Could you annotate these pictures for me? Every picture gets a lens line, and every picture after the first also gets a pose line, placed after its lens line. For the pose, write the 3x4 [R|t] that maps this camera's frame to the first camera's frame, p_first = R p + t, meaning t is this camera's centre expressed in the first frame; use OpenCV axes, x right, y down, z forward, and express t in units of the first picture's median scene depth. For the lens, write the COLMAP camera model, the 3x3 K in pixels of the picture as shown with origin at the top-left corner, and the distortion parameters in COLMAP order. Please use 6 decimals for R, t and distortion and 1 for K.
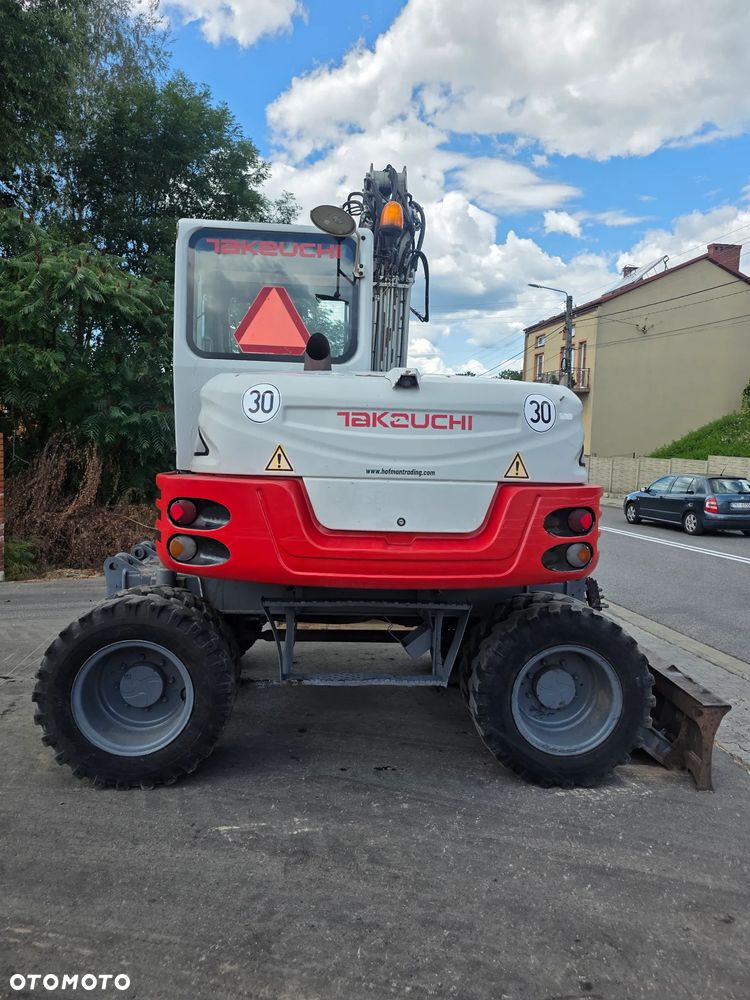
lens RADIAL K [[677.2, 0, 372.4], [0, 677.2, 504.1], [0, 0, 1]] dist [0.050957, -0.047657]
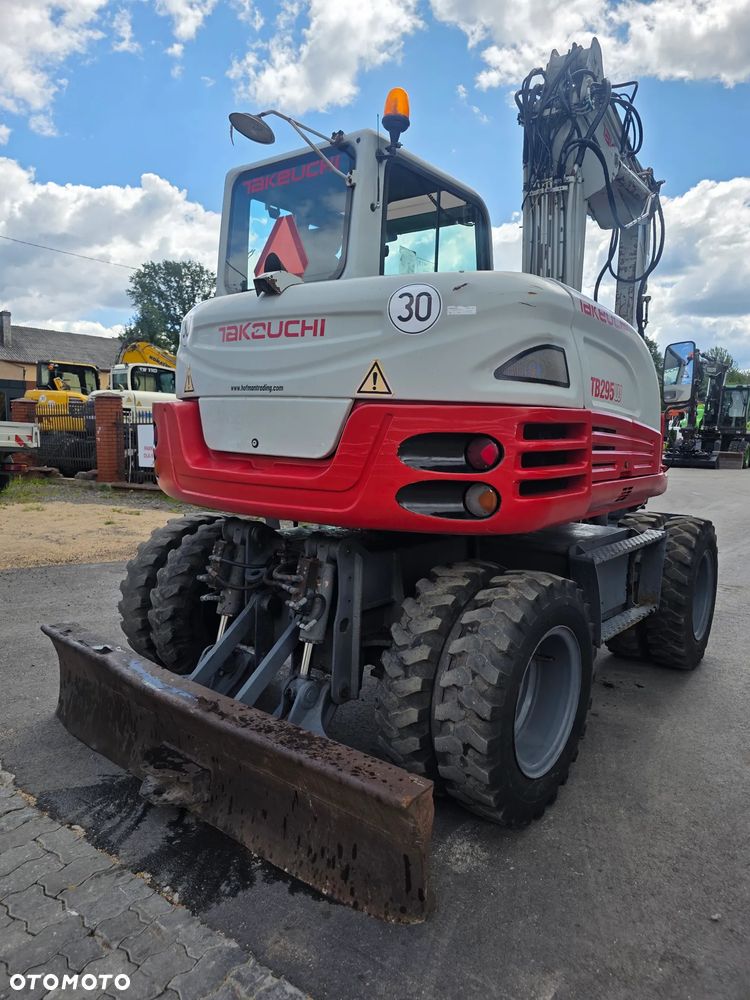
lens RADIAL K [[671.7, 0, 381.9], [0, 671.7, 501.0], [0, 0, 1]] dist [0.034975, -0.002755]
pose [[0.754000, 0.074446, -0.652642, 0.759819], [-0.058903, 0.997217, 0.045701, 0.052750], [0.654228, 0.003984, 0.756287, 0.414415]]
